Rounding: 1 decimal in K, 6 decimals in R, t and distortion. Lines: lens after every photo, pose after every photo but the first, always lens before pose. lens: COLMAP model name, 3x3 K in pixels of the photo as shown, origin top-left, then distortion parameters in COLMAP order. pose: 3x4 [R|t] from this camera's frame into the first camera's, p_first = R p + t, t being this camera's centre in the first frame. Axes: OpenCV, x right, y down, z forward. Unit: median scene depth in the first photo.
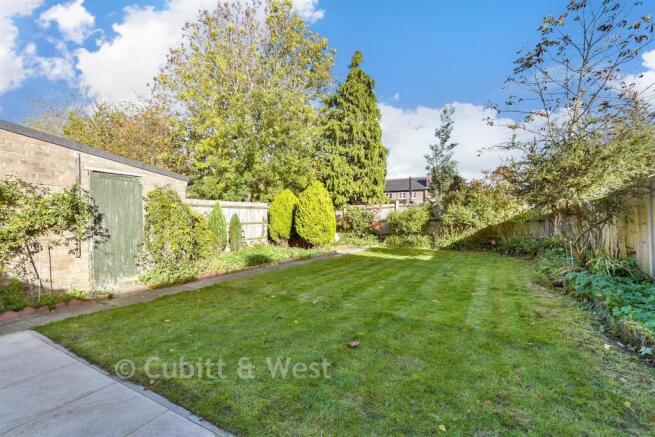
lens RADIAL K [[286.0, 0, 325.7], [0, 286.0, 218.0], [0, 0, 1]] dist [-0.008205, 0.000831]
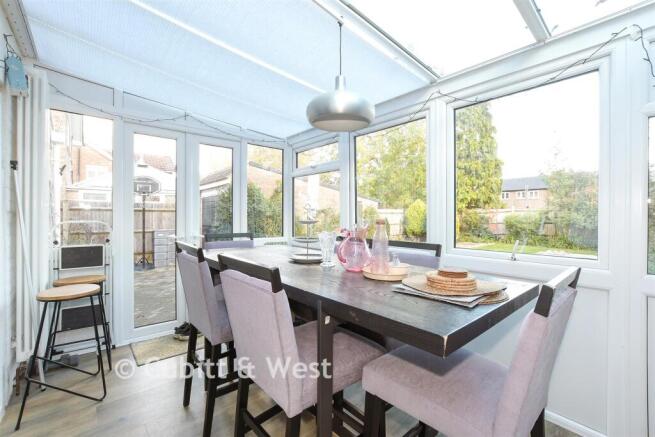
lens RADIAL K [[286.0, 0, 327.6], [0, 286.0, 215.2], [0, 0, 1]] dist [-0.008205, 0.000831]
pose [[0.942822, -0.001286, -0.333294, -0.074932], [-0.000710, 0.999983, -0.005867, -0.013771], [0.333295, 0.005768, 0.942805, -0.348435]]
